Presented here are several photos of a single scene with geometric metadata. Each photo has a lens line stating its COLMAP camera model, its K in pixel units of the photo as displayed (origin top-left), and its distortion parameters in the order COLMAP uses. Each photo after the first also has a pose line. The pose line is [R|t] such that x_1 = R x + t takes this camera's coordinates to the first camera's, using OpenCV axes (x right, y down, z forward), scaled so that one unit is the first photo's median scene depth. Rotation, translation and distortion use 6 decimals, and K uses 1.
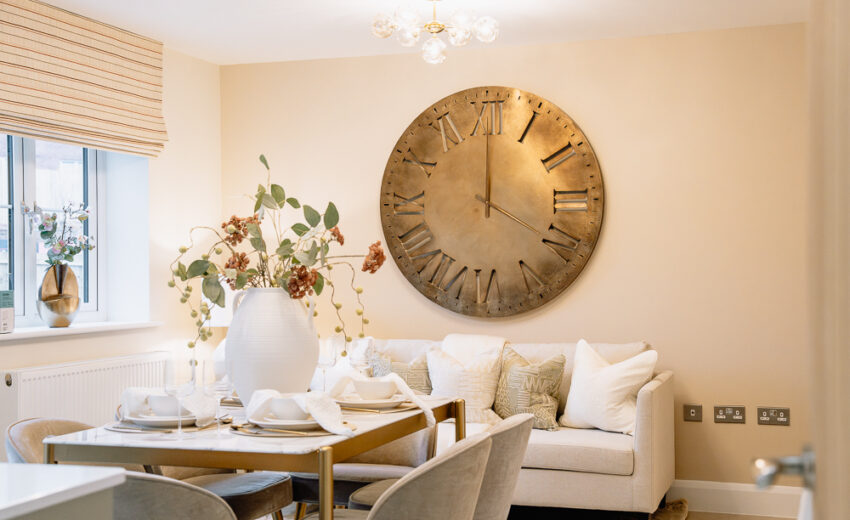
lens RADIAL K [[1242.8, 0, 425.2], [0, 1242.8, 261.7], [0, 0, 1]] dist [0.024218, 0.000000]
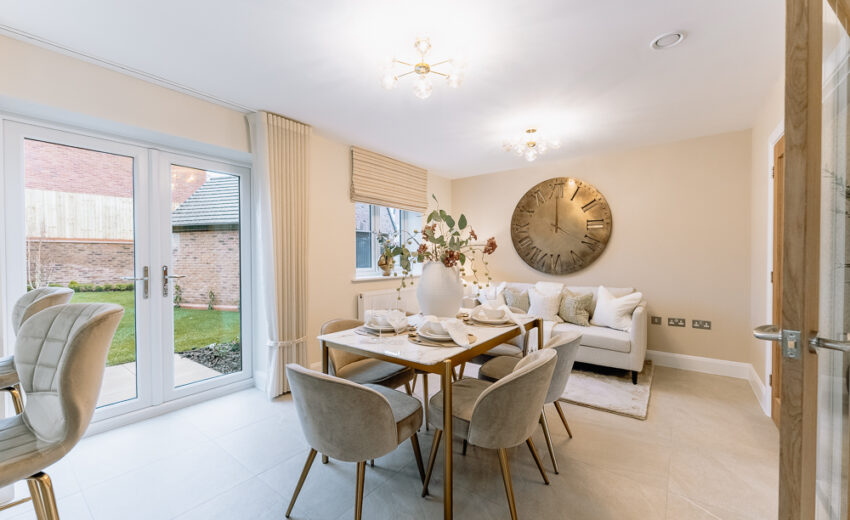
lens RADIAL K [[344.6, 0, 422.8], [0, 344.6, 261.6], [0, 0, 1]] dist [-0.002459, -0.000466]
pose [[0.949037, 0.006426, -0.315100, 0.016708], [0.000176, 0.999781, 0.020920, 0.006402], [0.315166, -0.019909, 0.948828, 0.311819]]
